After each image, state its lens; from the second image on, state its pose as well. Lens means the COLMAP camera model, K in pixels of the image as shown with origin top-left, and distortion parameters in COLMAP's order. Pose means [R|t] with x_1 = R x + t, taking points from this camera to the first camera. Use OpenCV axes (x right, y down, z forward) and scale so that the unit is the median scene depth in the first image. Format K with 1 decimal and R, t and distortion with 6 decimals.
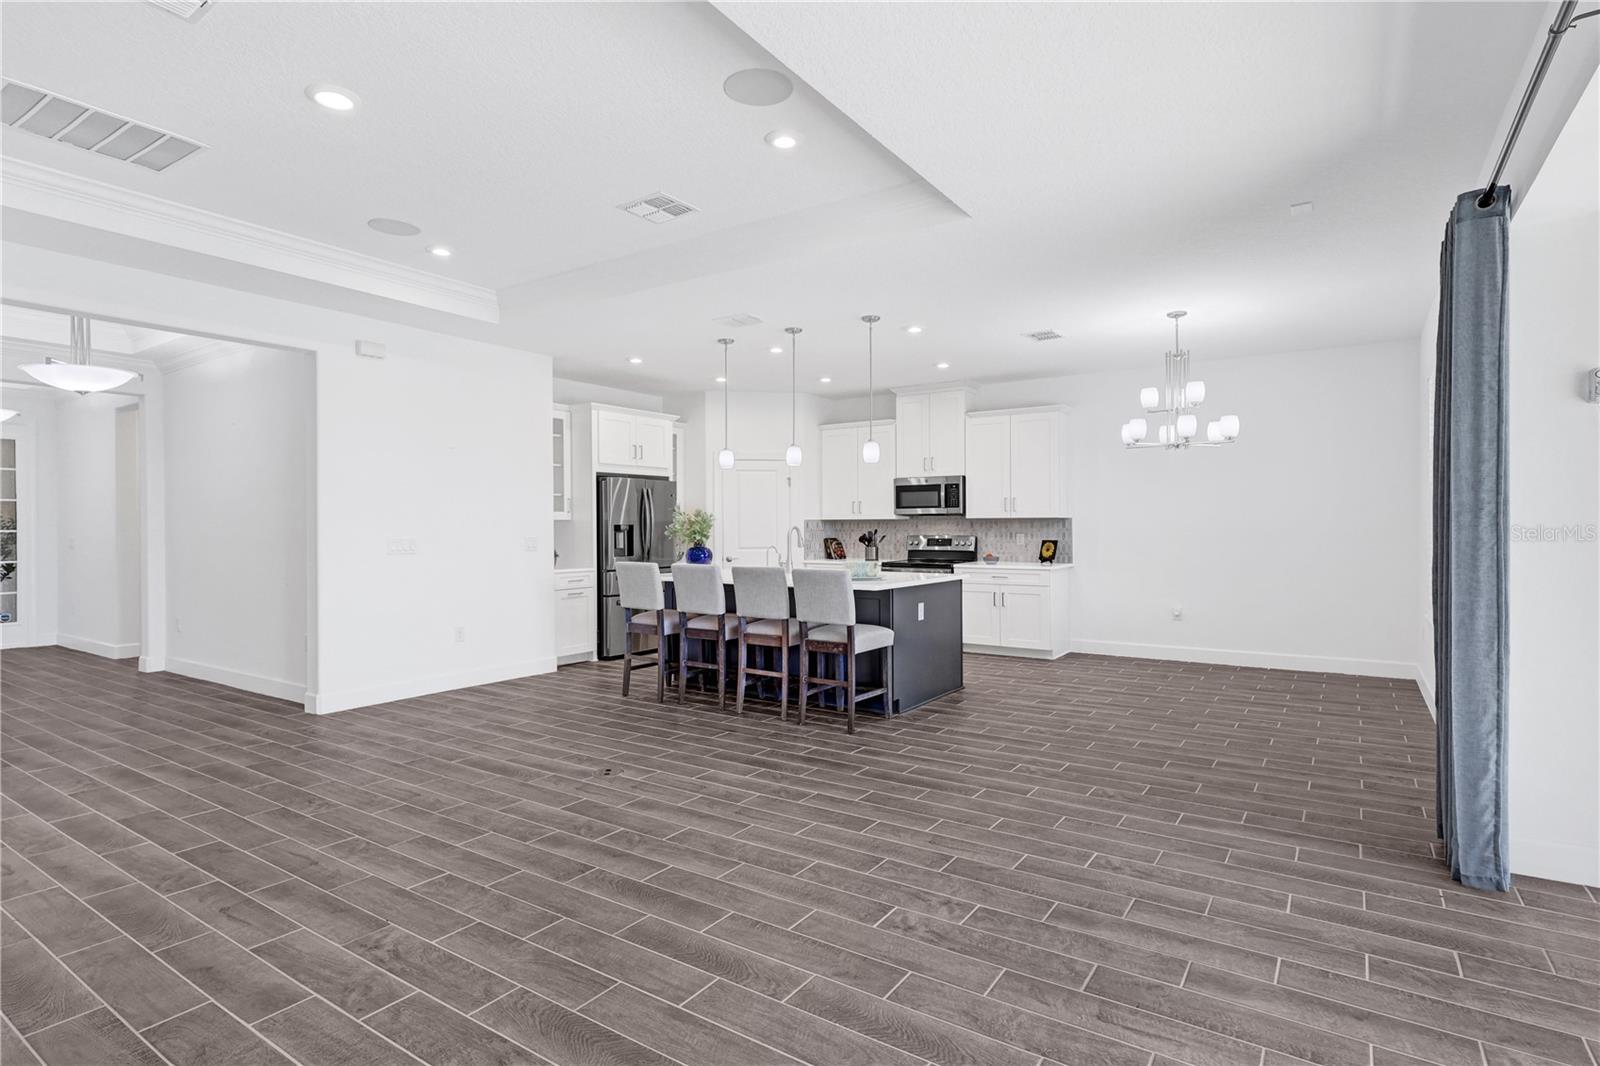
lens RADIAL K [[776.1, 0, 839.8], [0, 776.1, 529.2], [0, 0, 1]] dist [-0.000836, 0.000219]
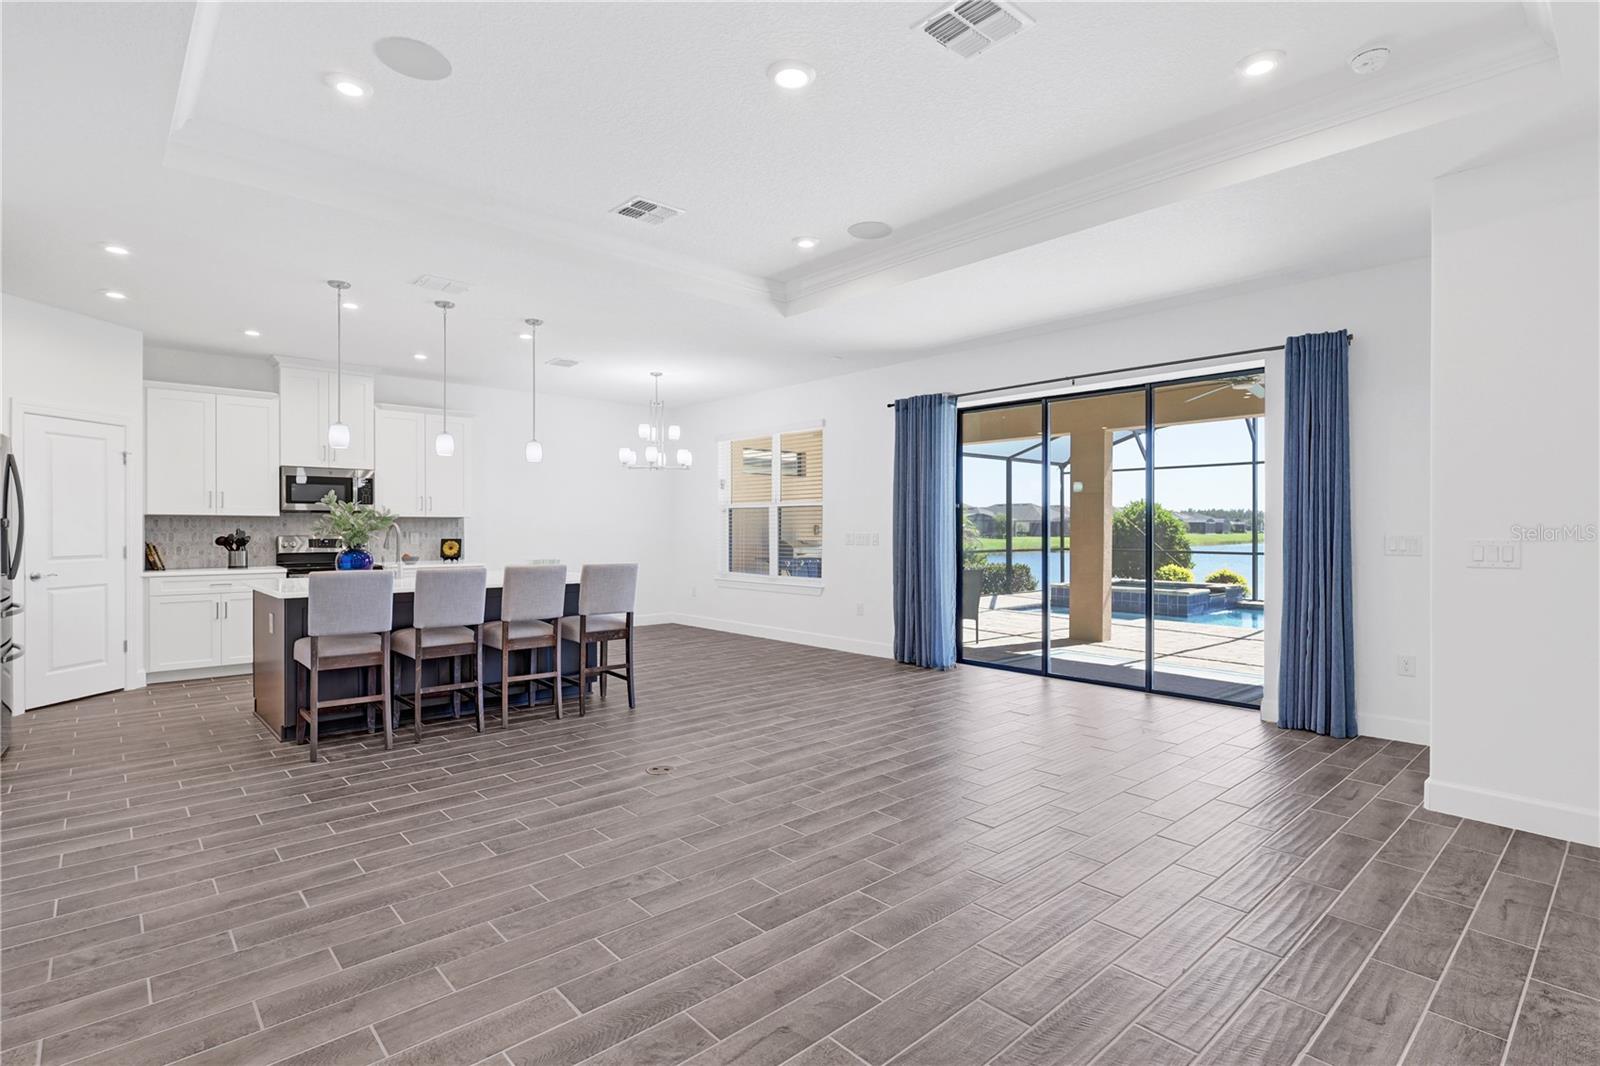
lens RADIAL K [[751.4, 0, 789.5], [0, 751.4, 525.9], [0, 0, 1]] dist [0.001557, 0.000998]
pose [[0.294316, 0.003313, 0.955703, -0.878396], [0.001279, 0.999992, -0.003860, 0.002269], [-0.955707, 0.002358, 0.294309, 0.413392]]
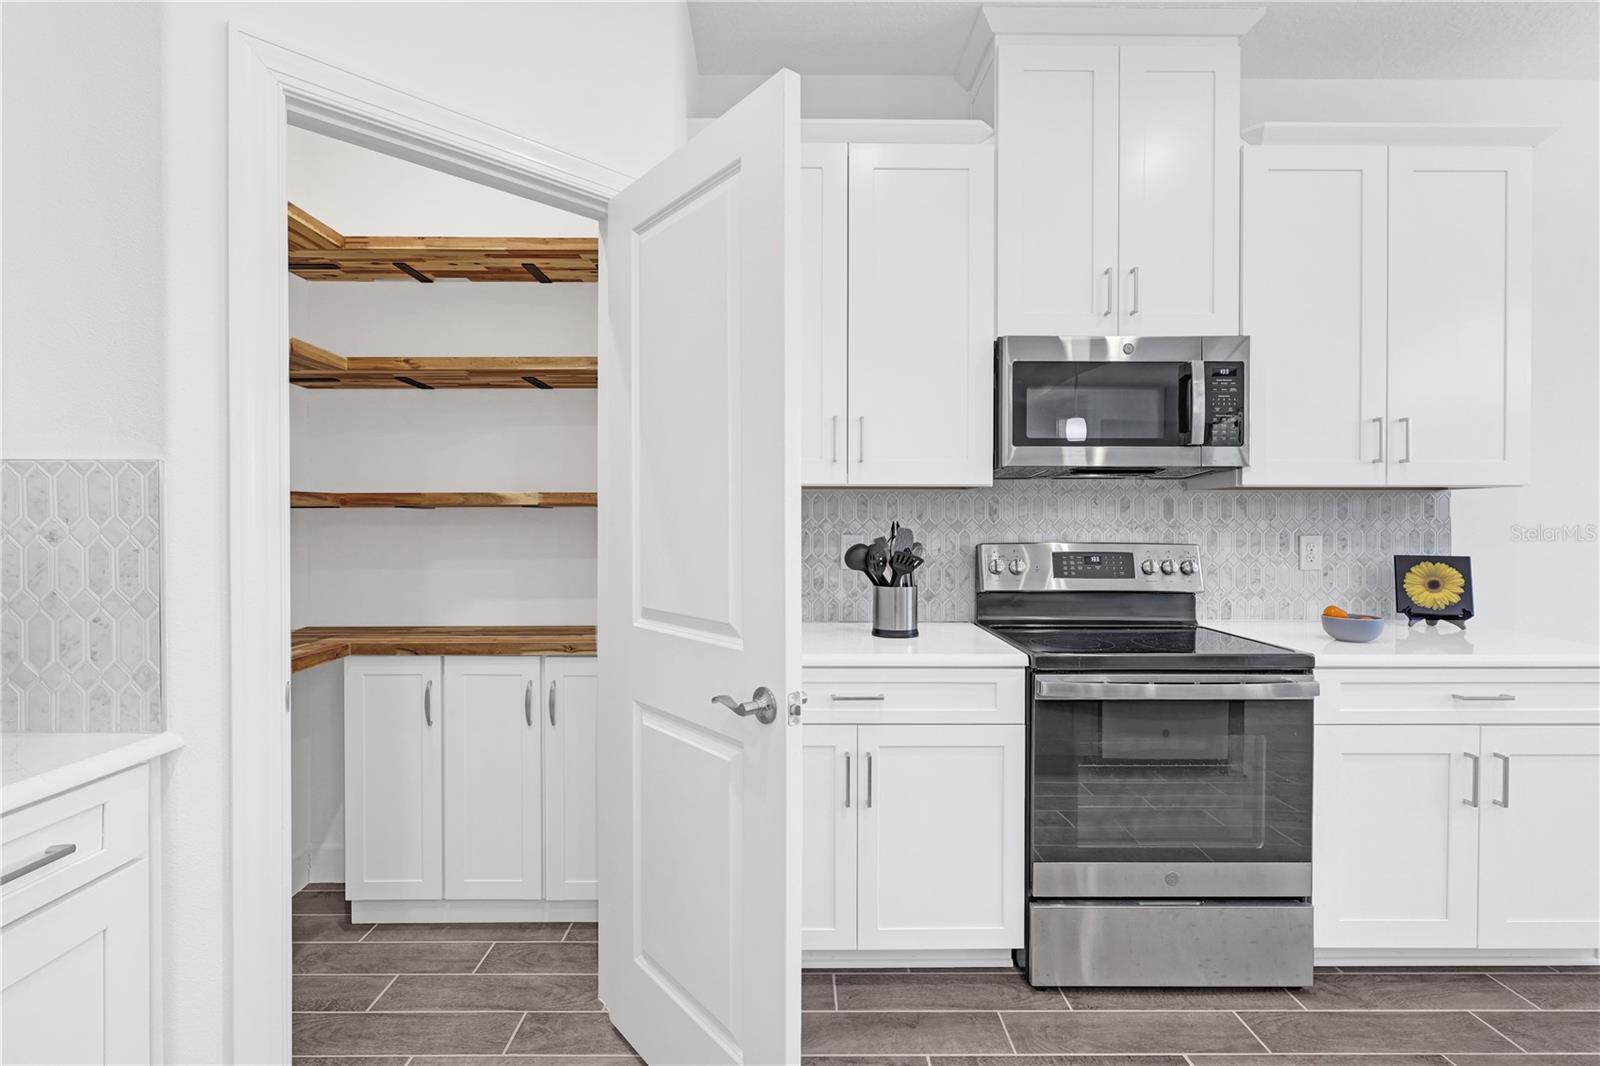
lens RADIAL K [[751.4, 0, 789.5], [0, 751.4, 525.9], [0, 0, 1]] dist [0.001557, 0.000998]
pose [[0.862863, 0.001245, 0.505437, -0.209237], [-0.002396, 0.999996, 0.001627, 0.002109], [-0.505433, -0.002615, 0.862862, 1.337000]]
